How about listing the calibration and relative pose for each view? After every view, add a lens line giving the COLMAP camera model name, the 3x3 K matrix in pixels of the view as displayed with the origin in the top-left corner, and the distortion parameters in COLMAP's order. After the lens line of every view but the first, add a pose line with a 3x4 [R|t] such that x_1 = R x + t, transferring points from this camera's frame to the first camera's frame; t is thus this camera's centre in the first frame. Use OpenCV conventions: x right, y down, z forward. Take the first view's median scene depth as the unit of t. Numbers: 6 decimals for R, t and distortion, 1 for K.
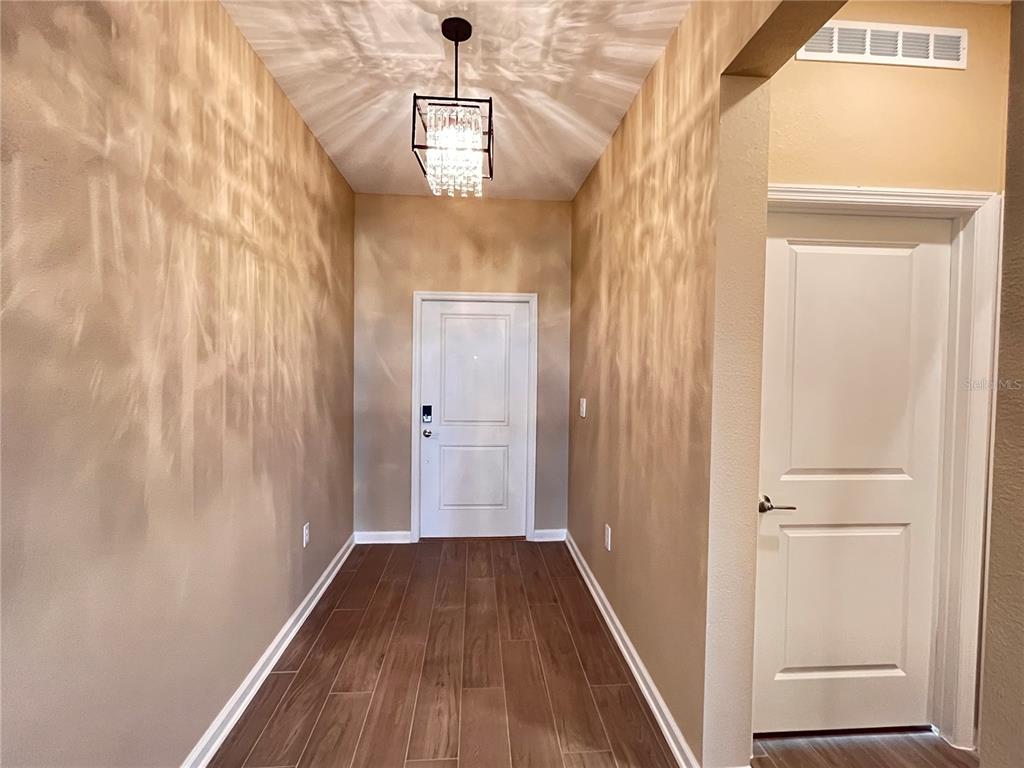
lens RADIAL K [[473.8, 0, 510.9], [0, 473.8, 382.8], [0, 0, 1]] dist [-0.003321, 0.000715]
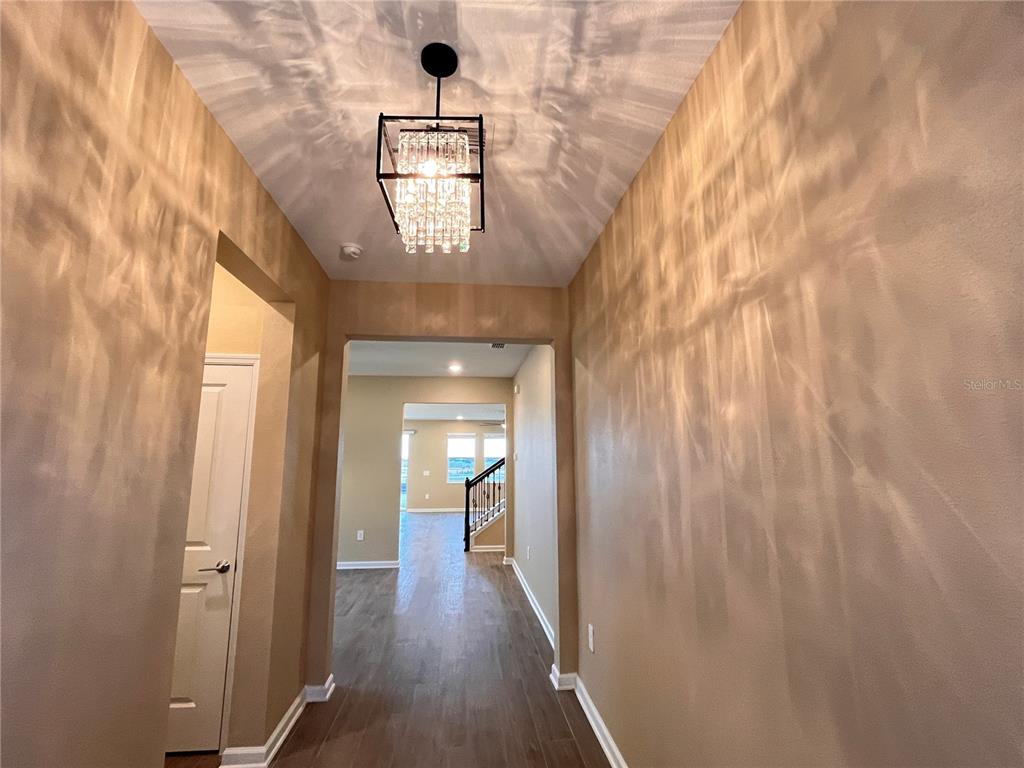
lens RADIAL K [[473.8, 0, 510.1], [0, 473.8, 385.4], [0, 0, 1]] dist [-0.003321, 0.000715]
pose [[-0.999607, -0.013424, -0.024592, -0.223285], [-0.010212, 0.991932, -0.126356, -0.083517], [0.026090, -0.126055, -0.991680, 1.735347]]
